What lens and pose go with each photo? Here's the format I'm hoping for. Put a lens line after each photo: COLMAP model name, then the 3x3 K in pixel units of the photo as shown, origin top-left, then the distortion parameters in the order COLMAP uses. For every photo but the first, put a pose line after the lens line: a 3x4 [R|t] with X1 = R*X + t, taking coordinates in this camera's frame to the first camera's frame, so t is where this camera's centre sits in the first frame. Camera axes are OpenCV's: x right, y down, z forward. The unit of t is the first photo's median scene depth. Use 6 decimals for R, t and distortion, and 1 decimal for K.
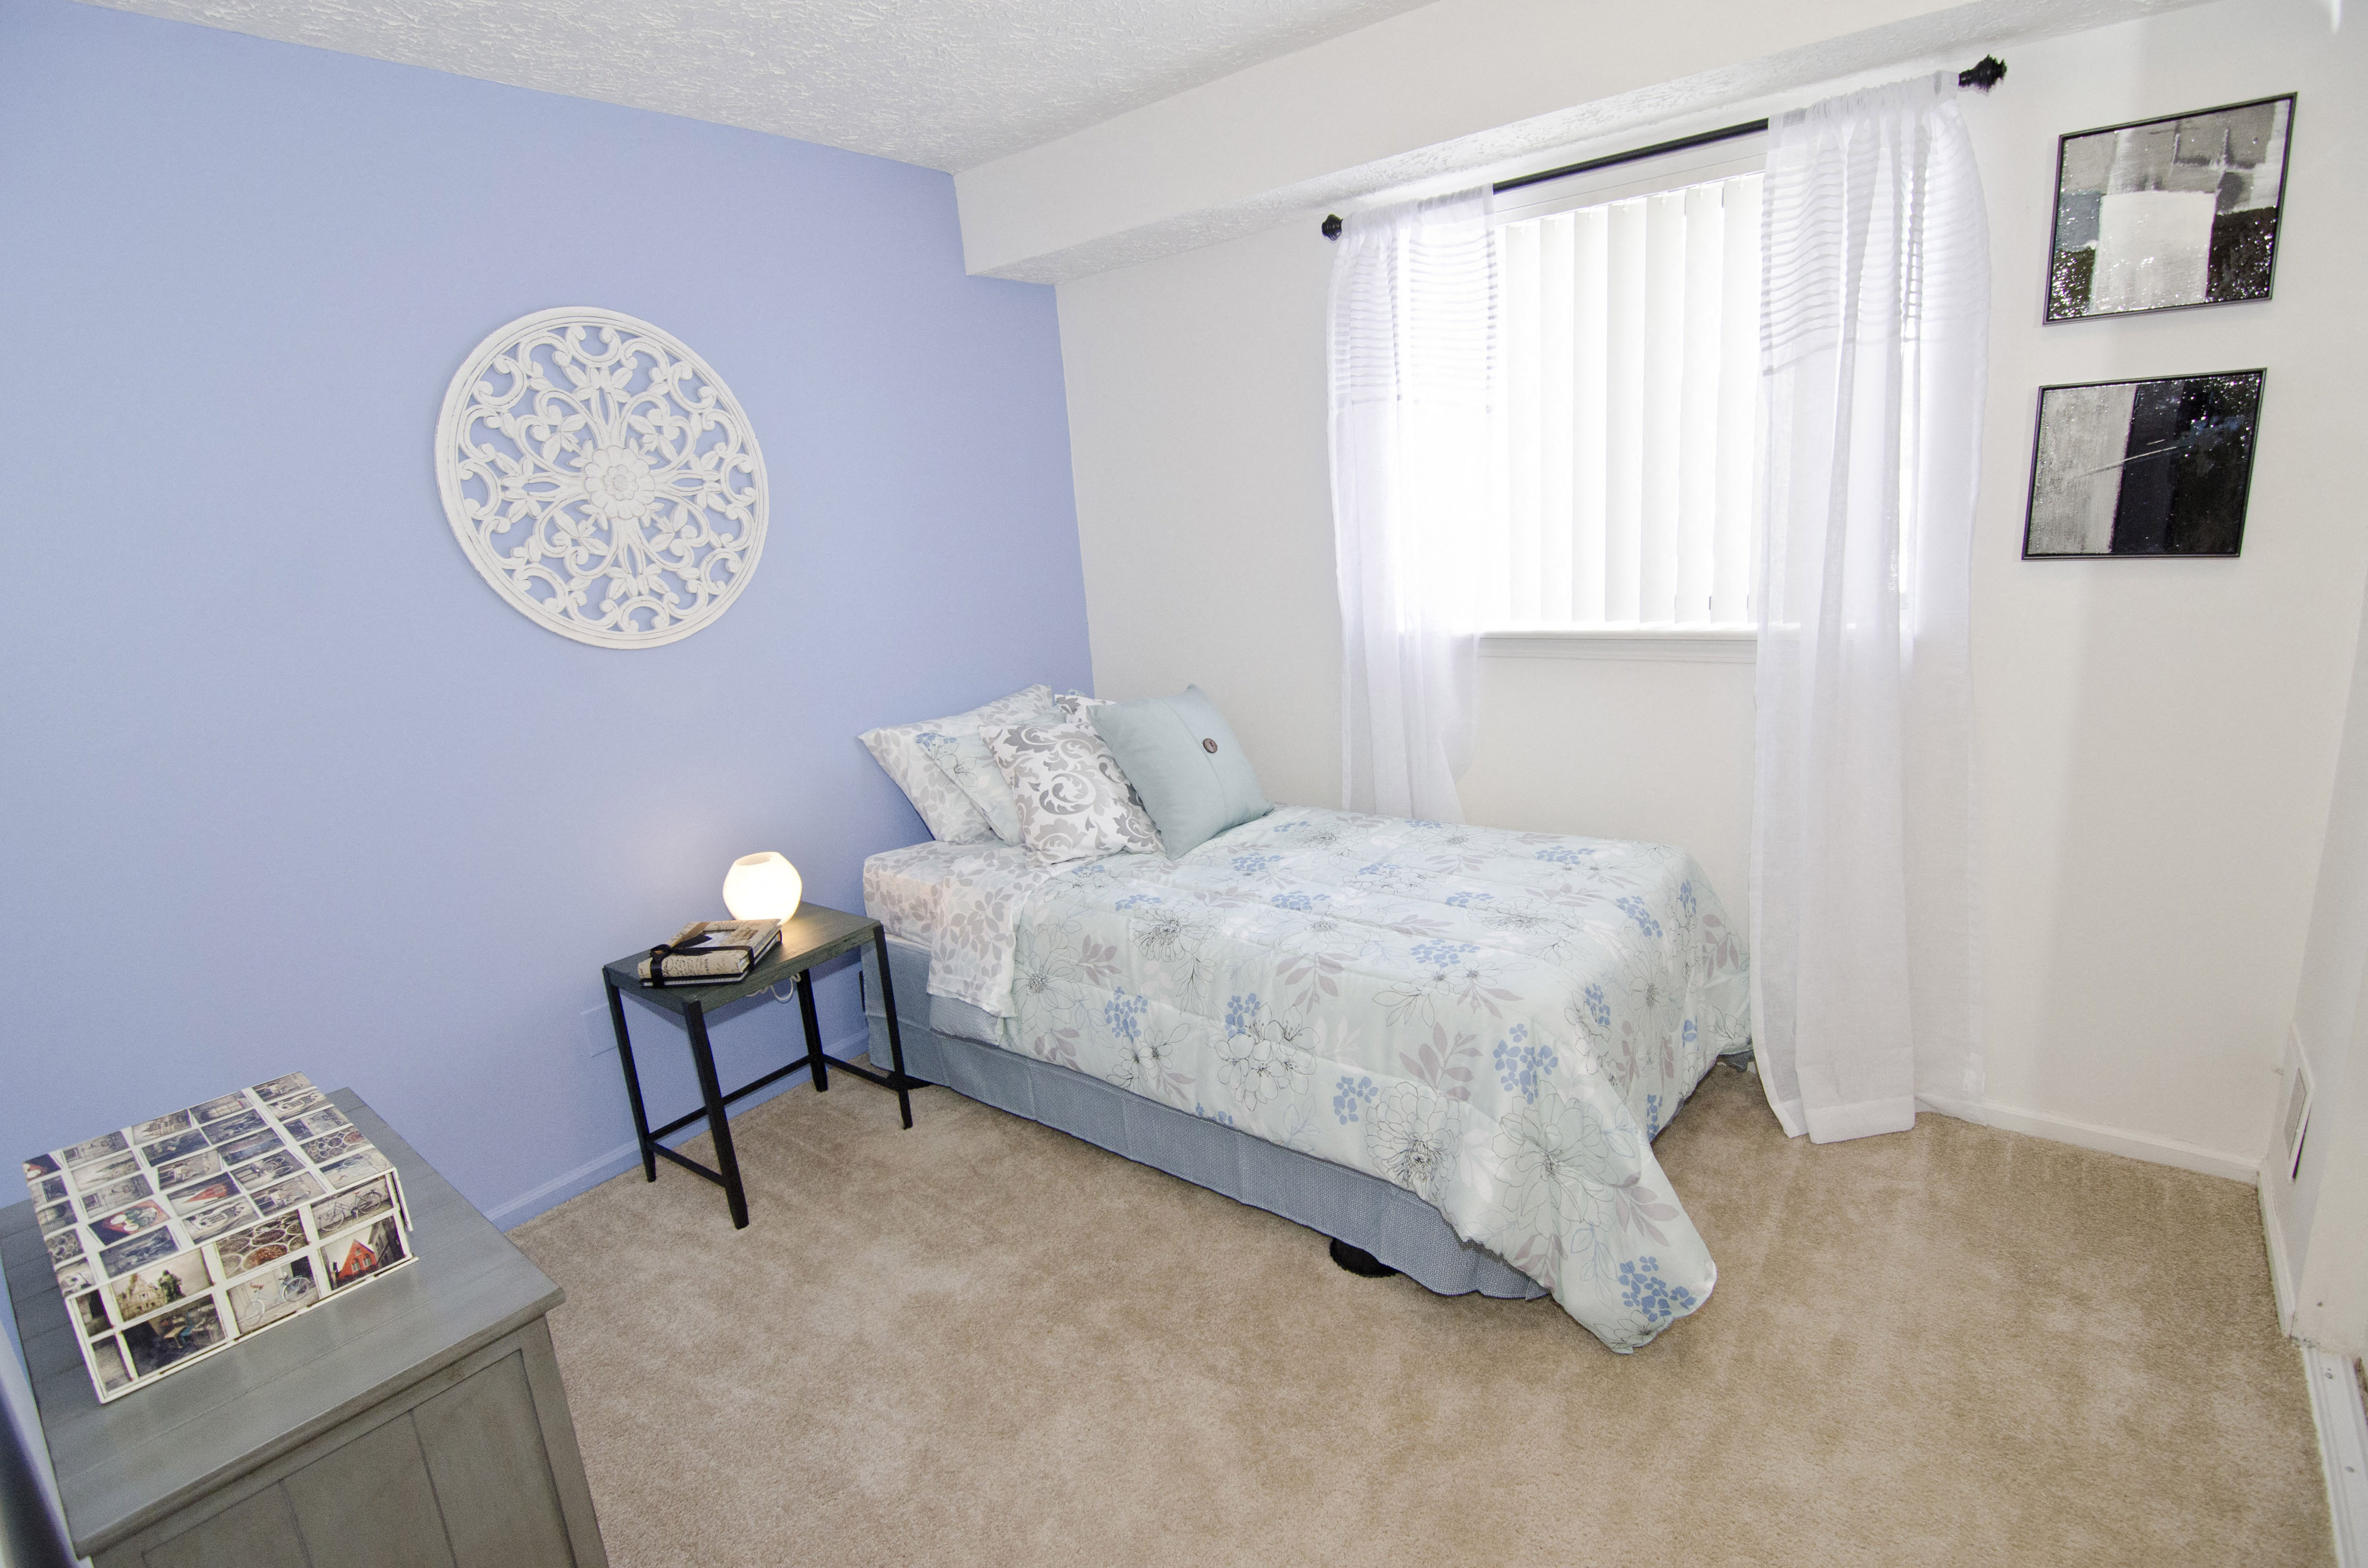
lens RADIAL K [[1154.3, 0, 1173.4], [0, 1154.3, 794.3], [0, 0, 1]] dist [-0.008487, -0.006851]
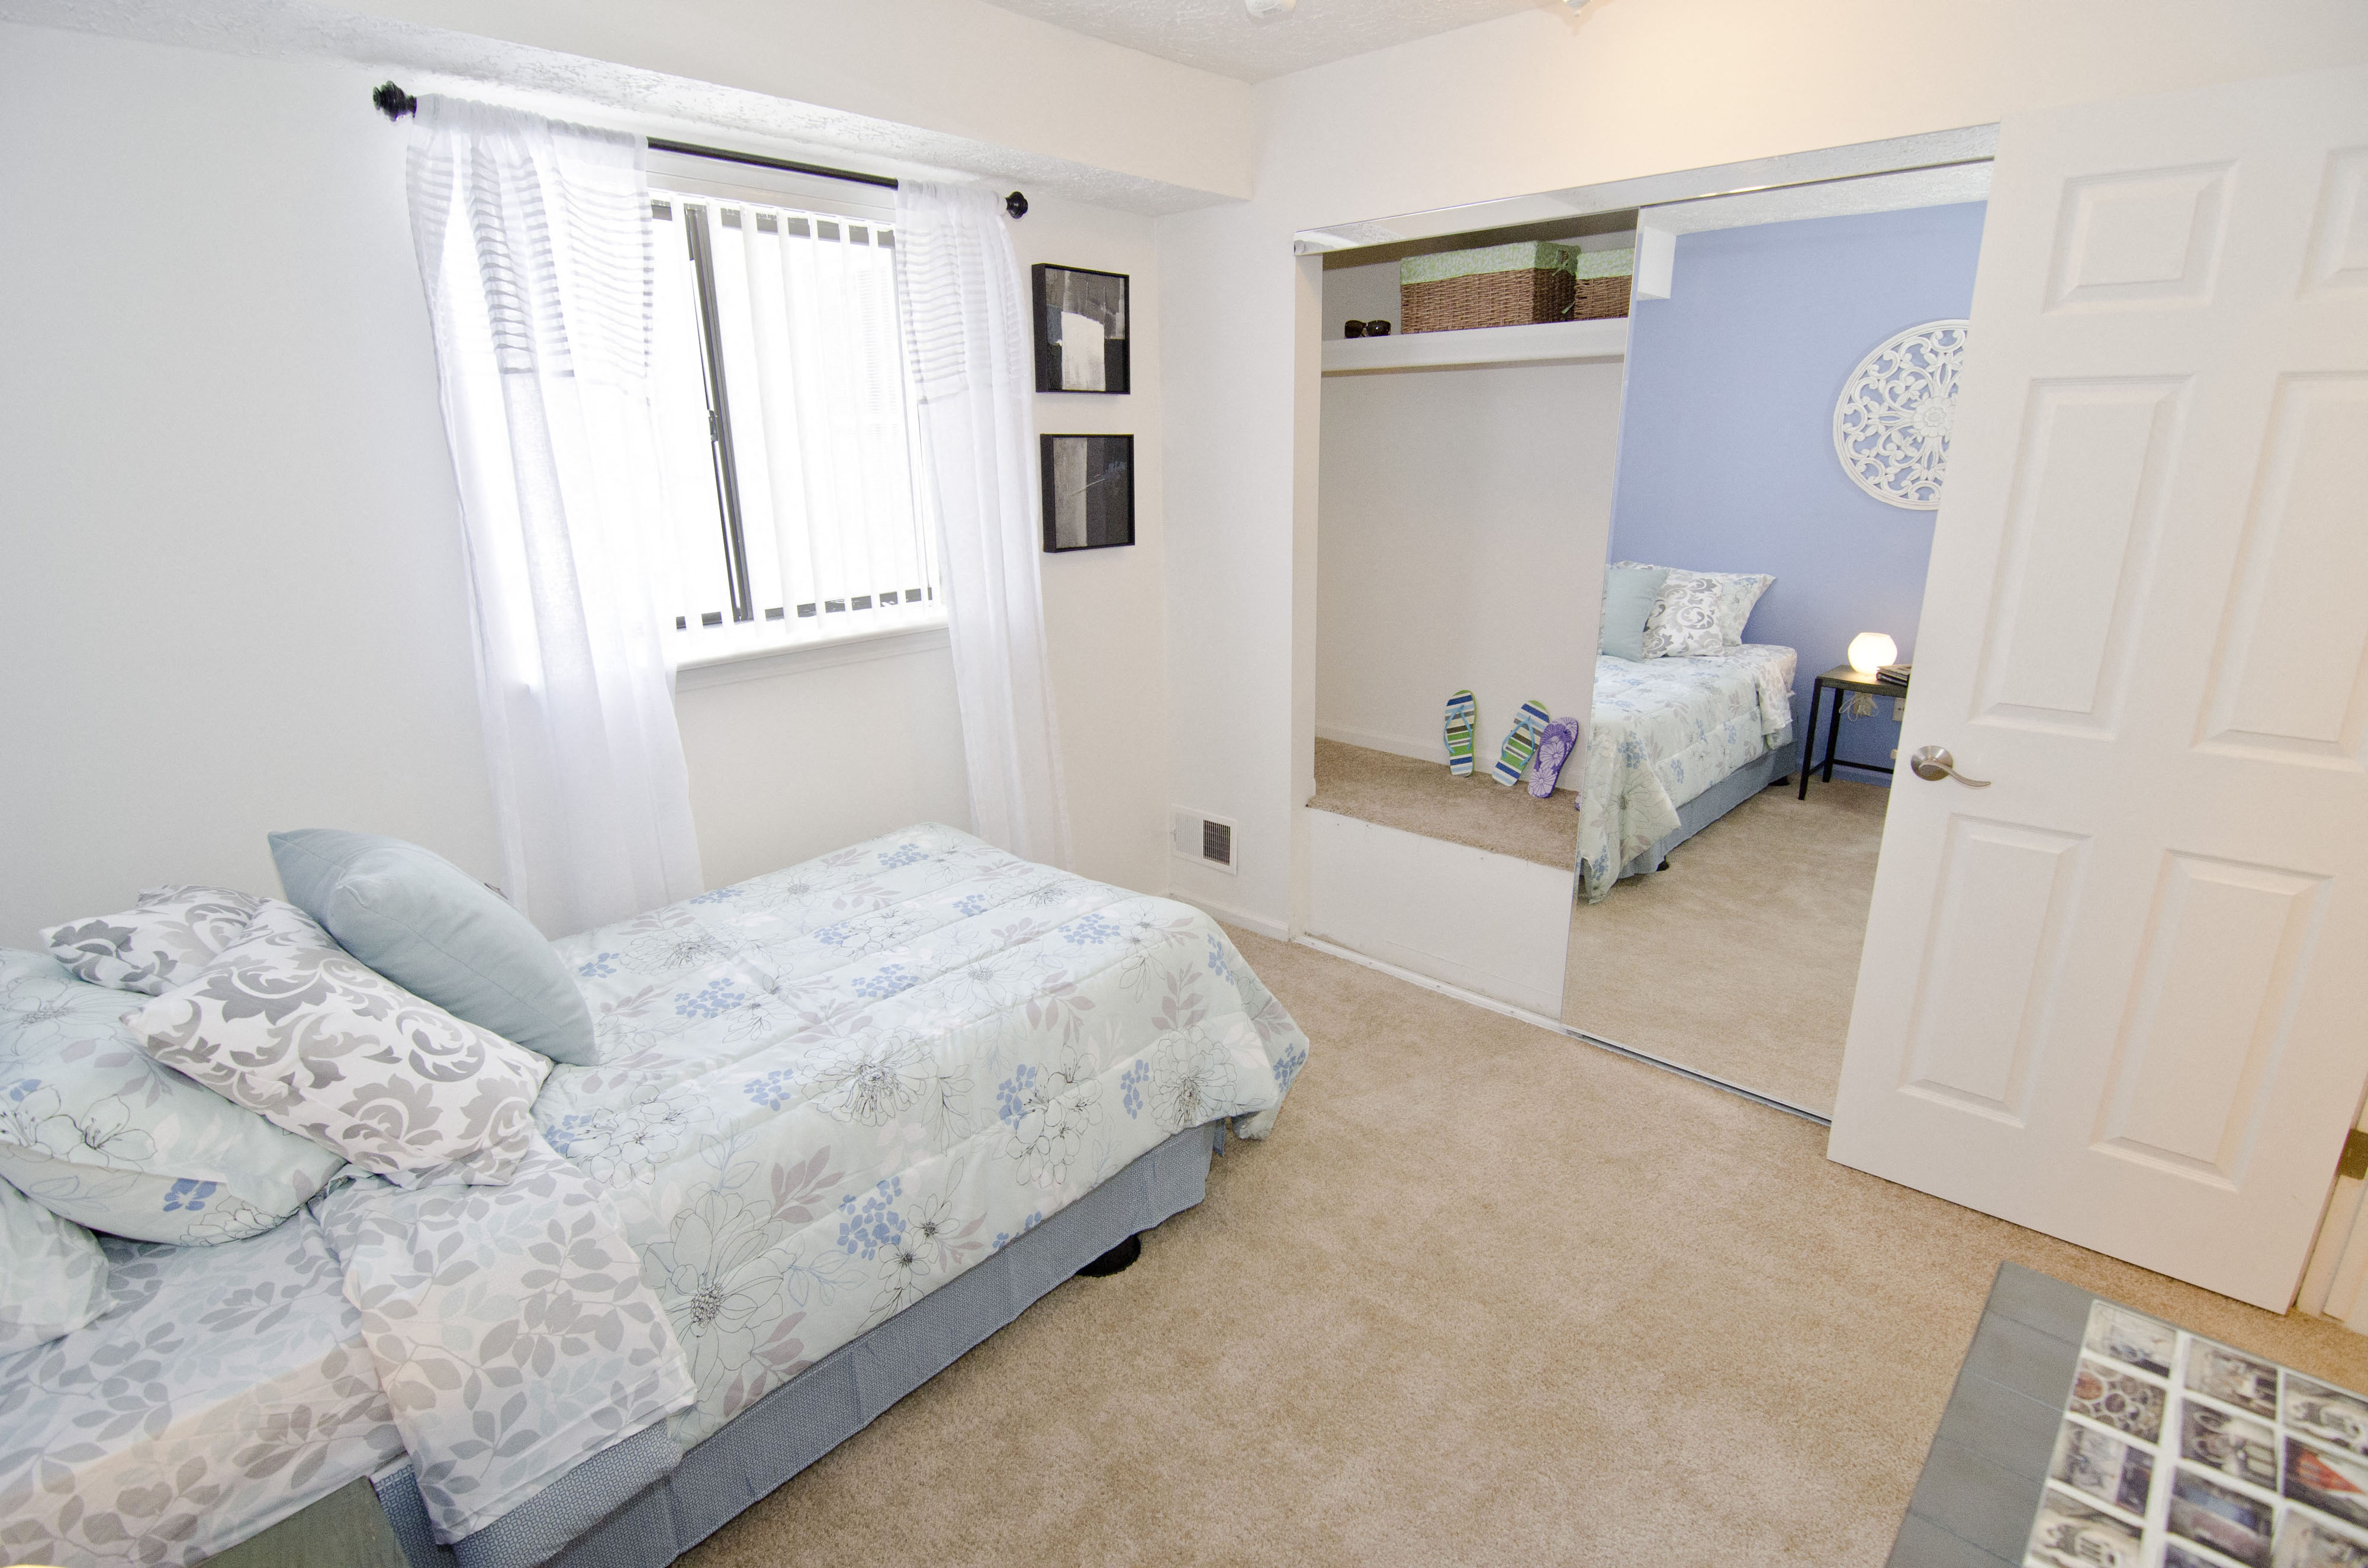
lens RADIAL K [[1154.3, 0, 1173.4], [0, 1154.3, 794.3], [0, 0, 1]] dist [-0.008487, -0.006851]
pose [[0.048367, -0.217933, 0.974765, -0.721557], [0.257605, 0.945613, 0.198633, -0.160623], [-0.965039, 0.241497, 0.101877, 0.750738]]
